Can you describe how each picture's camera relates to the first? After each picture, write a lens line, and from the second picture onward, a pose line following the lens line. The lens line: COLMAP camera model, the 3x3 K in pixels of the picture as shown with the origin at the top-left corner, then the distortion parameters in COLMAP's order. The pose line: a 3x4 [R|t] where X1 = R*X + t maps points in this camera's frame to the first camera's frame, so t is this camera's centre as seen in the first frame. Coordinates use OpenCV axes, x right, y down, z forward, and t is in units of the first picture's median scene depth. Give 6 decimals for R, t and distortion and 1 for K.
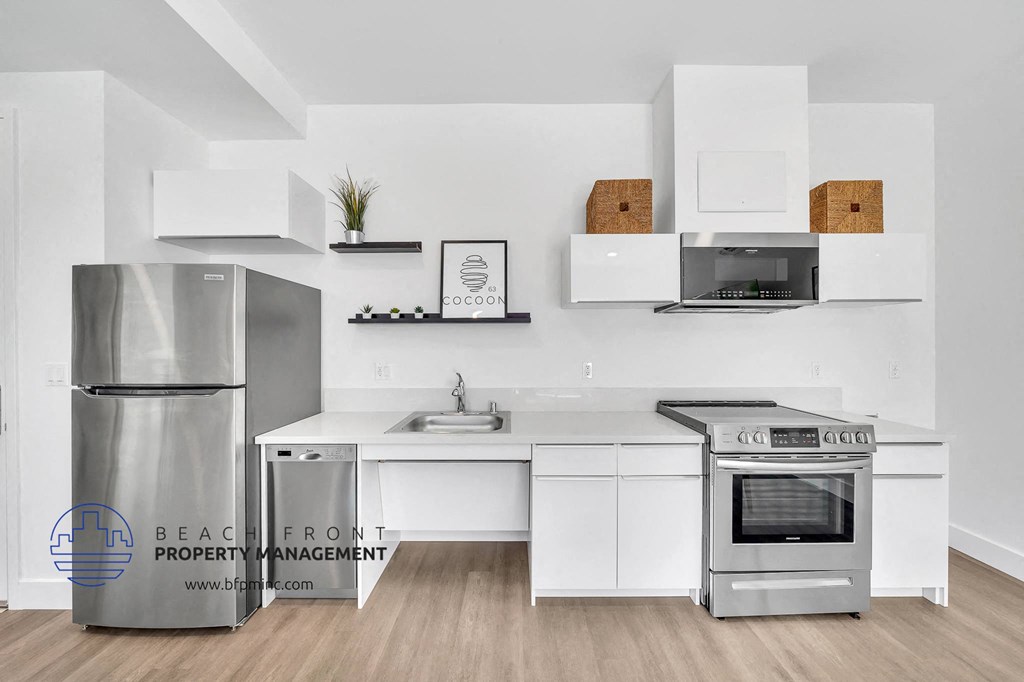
lens RADIAL K [[348.7, 0, 508.8], [0, 348.7, 341.8], [0, 0, 1]] dist [-0.002136, -0.000703]
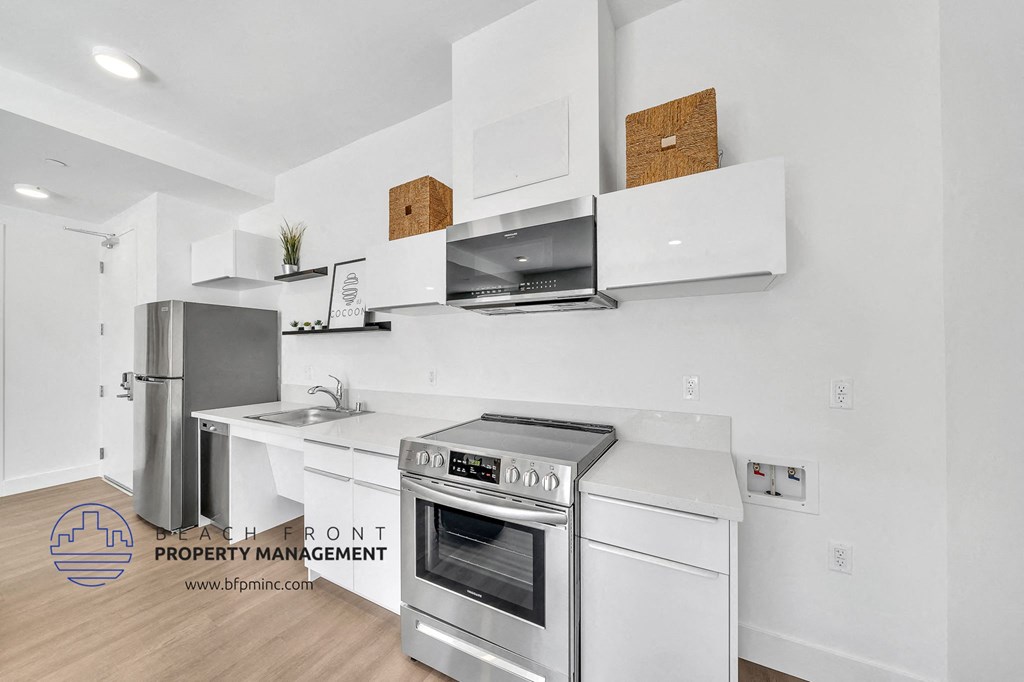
lens RADIAL K [[348.7, 0, 511.4], [0, 348.7, 347.5], [0, 0, 1]] dist [-0.002136, -0.000703]
pose [[0.881843, -0.006515, -0.471499, 0.967202], [0.003675, 0.999969, -0.006945, 0.006289], [0.471529, 0.004392, 0.881840, 0.255276]]
